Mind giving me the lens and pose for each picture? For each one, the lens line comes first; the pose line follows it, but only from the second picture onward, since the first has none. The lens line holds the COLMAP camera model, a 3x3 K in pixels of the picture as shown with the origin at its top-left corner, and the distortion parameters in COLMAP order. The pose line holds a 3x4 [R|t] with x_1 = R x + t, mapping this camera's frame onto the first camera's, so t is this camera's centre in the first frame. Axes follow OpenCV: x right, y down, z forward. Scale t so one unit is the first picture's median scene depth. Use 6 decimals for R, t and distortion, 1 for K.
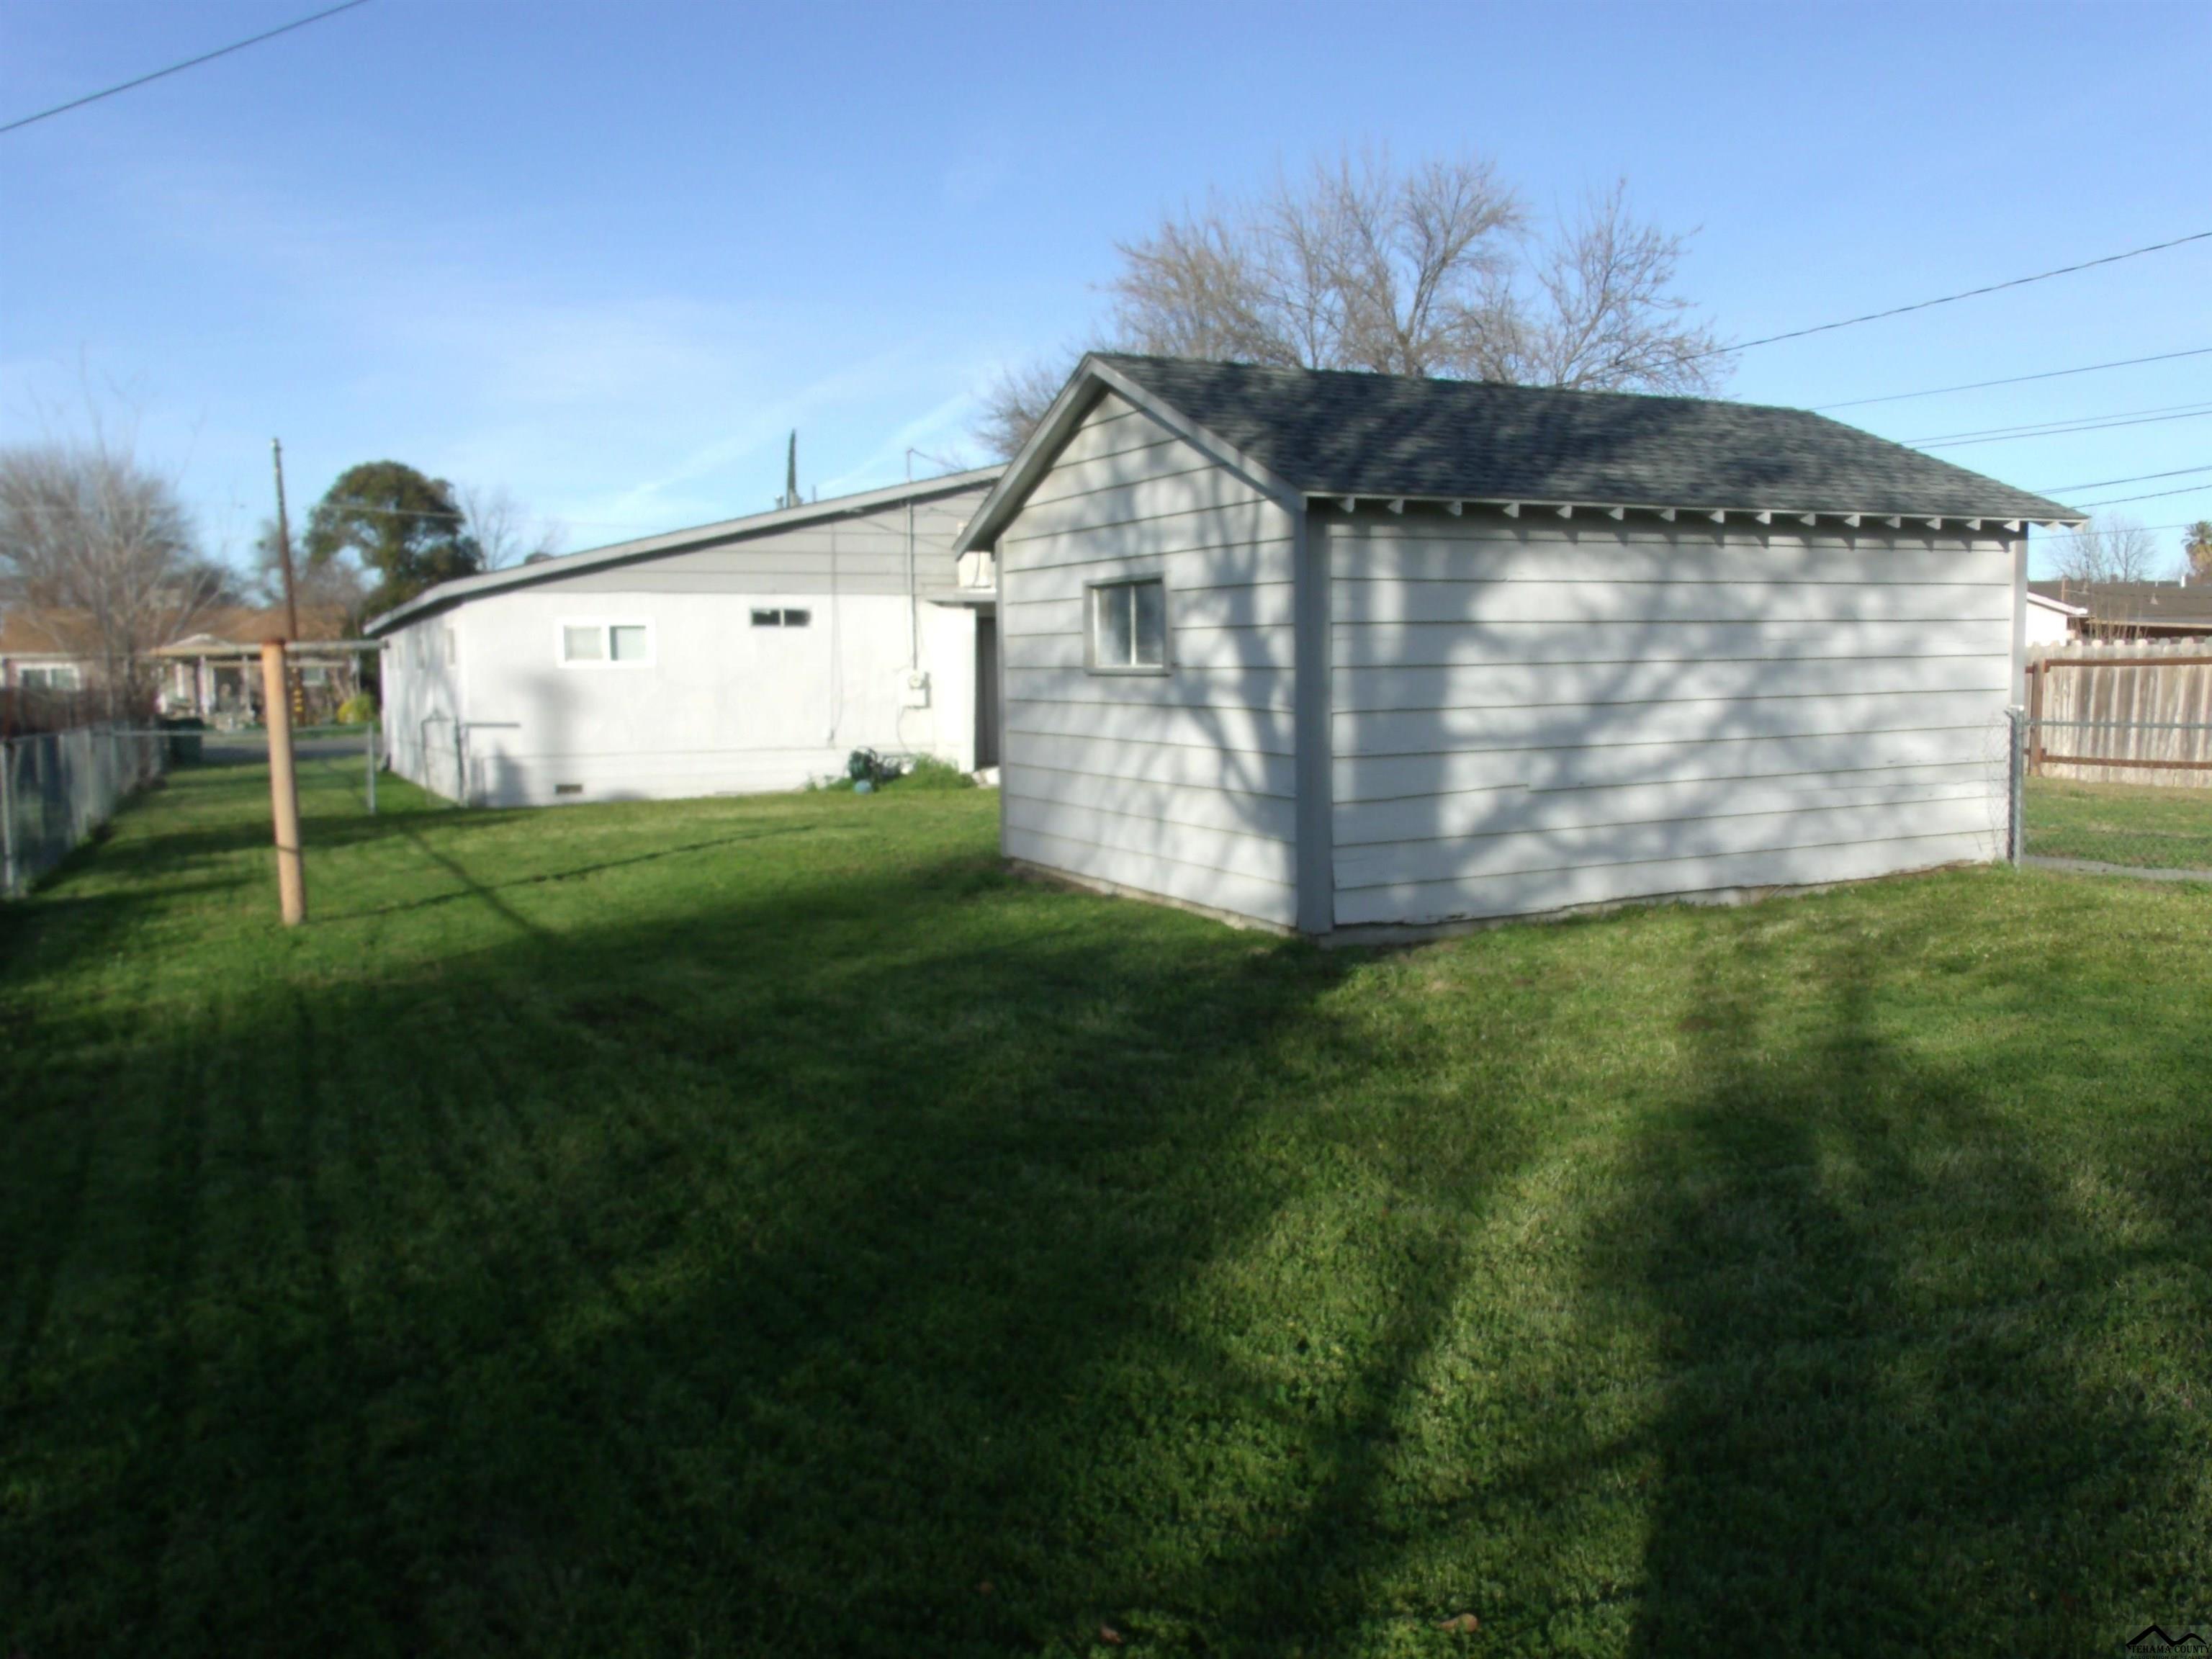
lens RADIAL K [[1767.2, 0, 1106.8], [0, 1767.2, 828.9], [0, 0, 1]] dist [-0.012162, 0.019805]
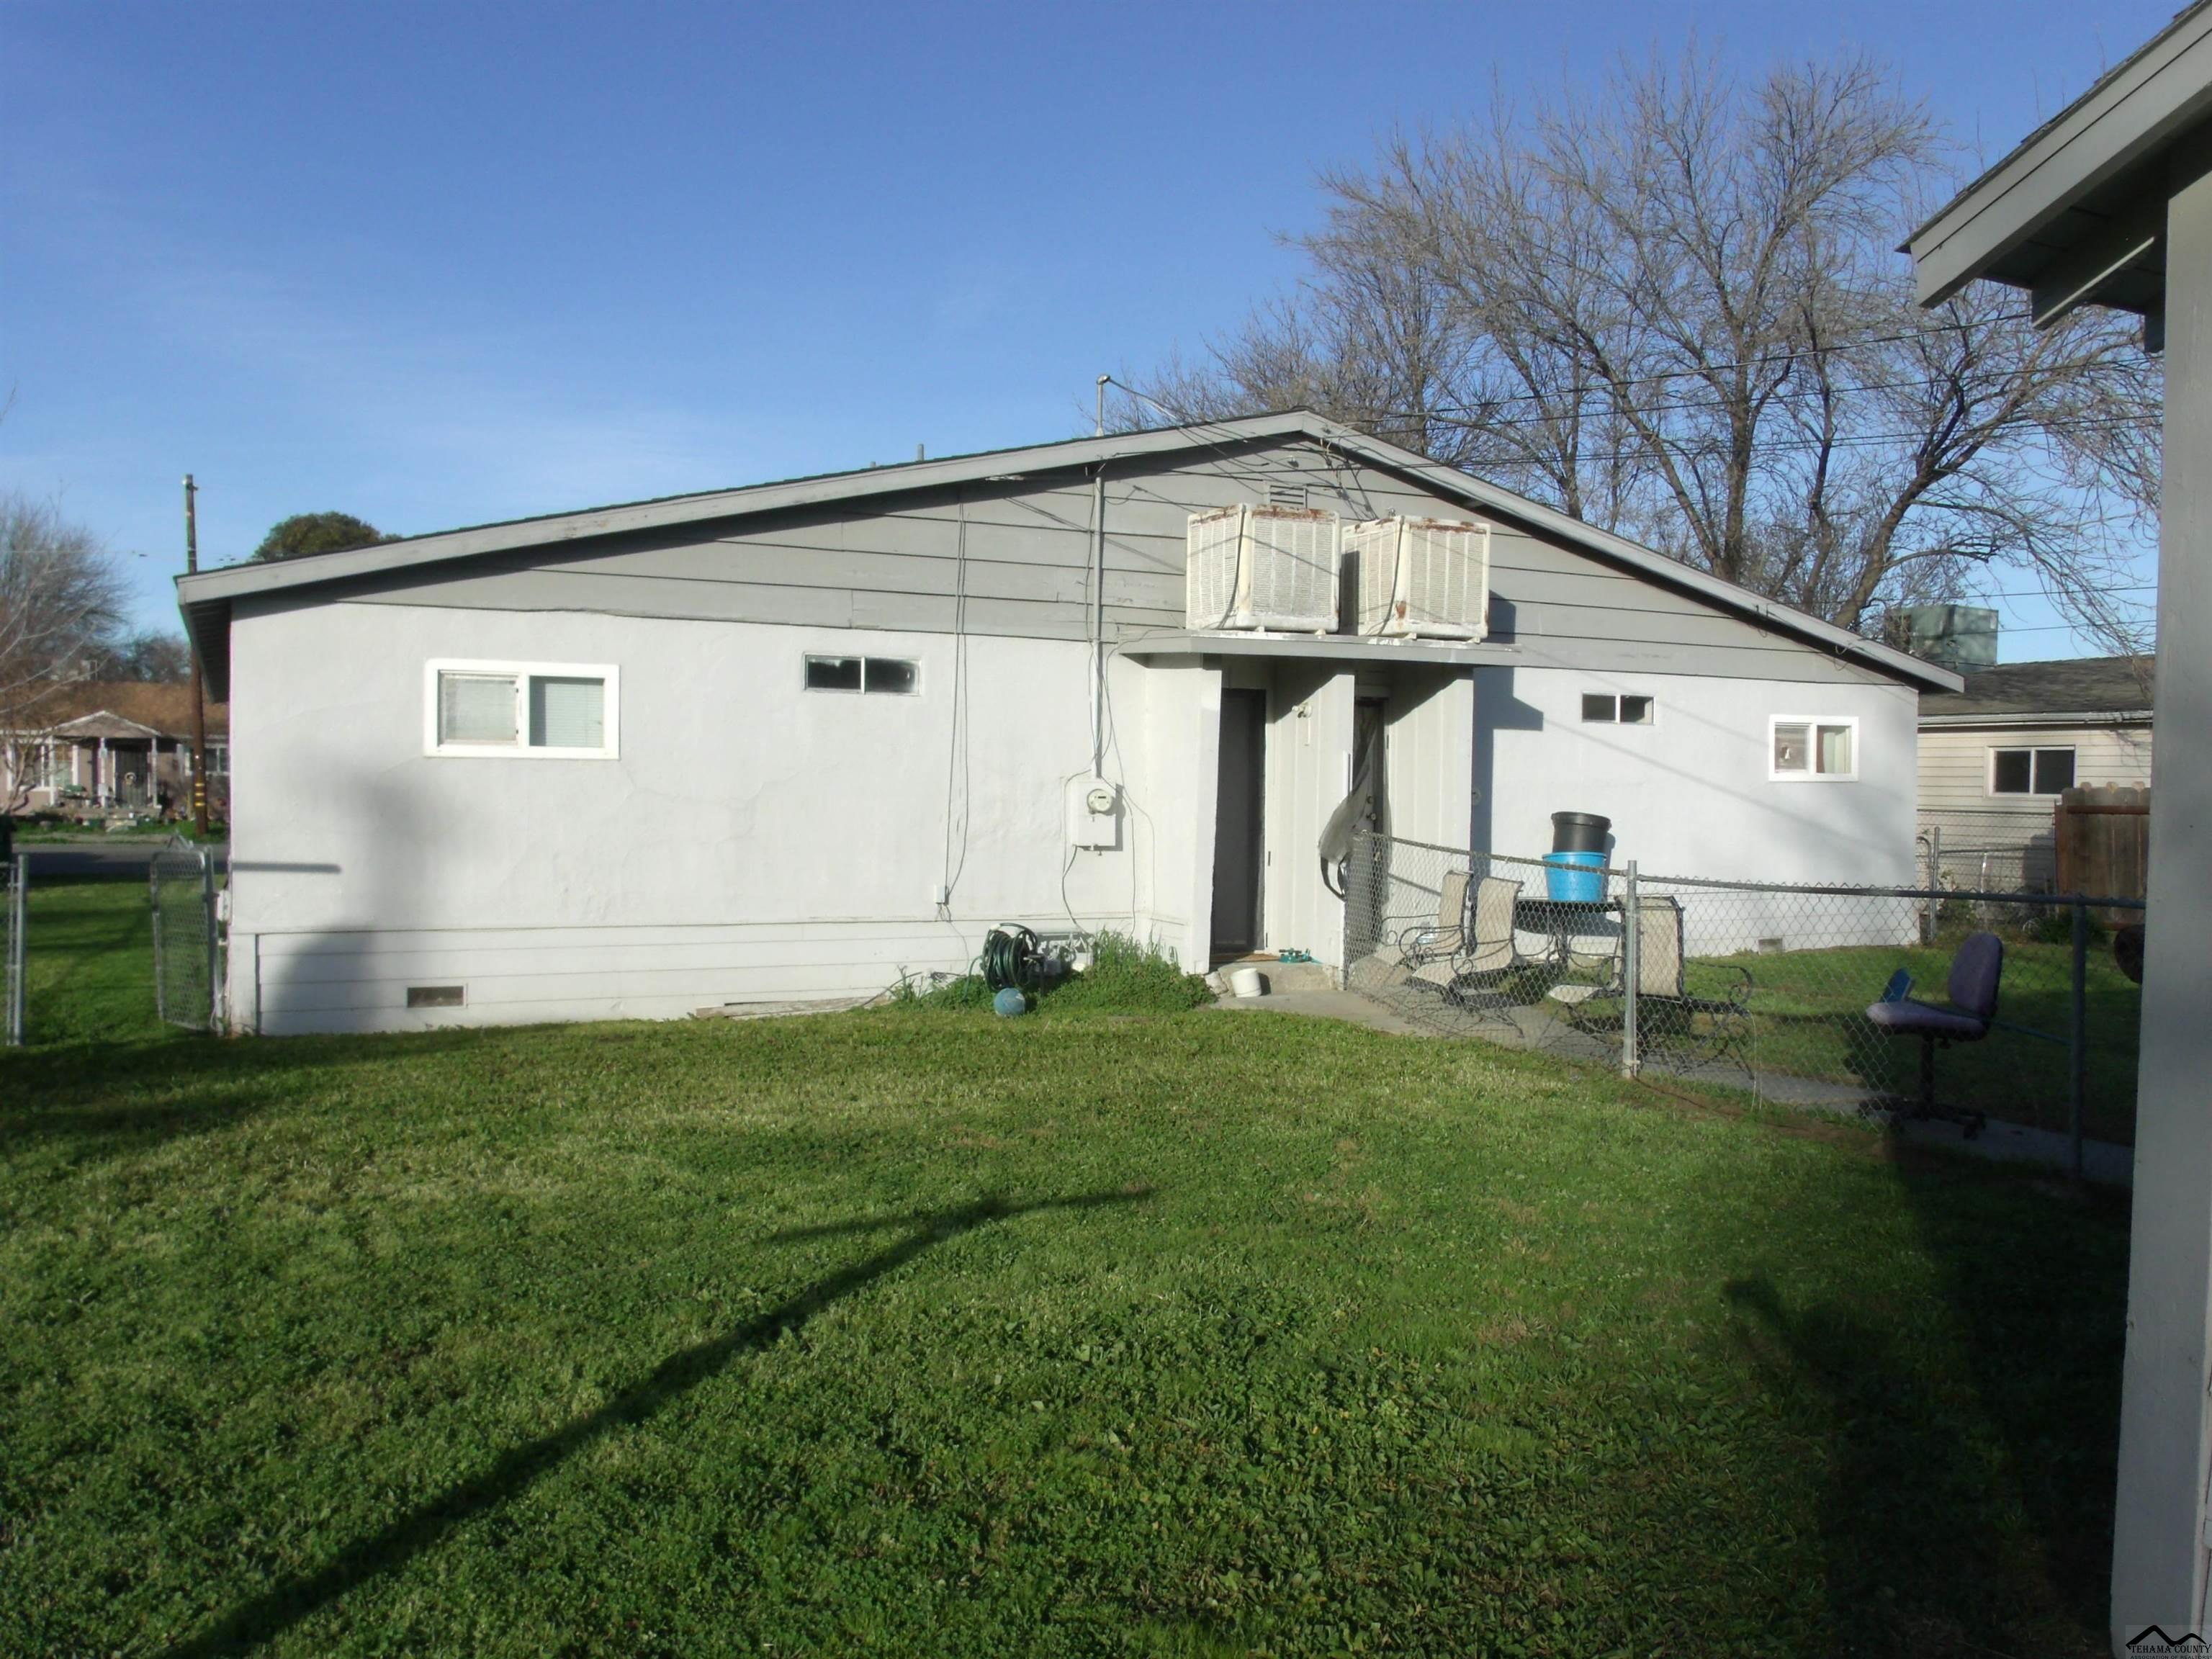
lens RADIAL K [[1767.2, 0, 1105.8], [0, 1767.2, 831.2], [0, 0, 1]] dist [-0.012162, 0.019805]
pose [[0.999586, 0.028158, 0.005959, -0.111009], [-0.027732, 0.997666, -0.062403, -0.040772], [-0.007702, 0.062212, 0.998033, 0.465296]]
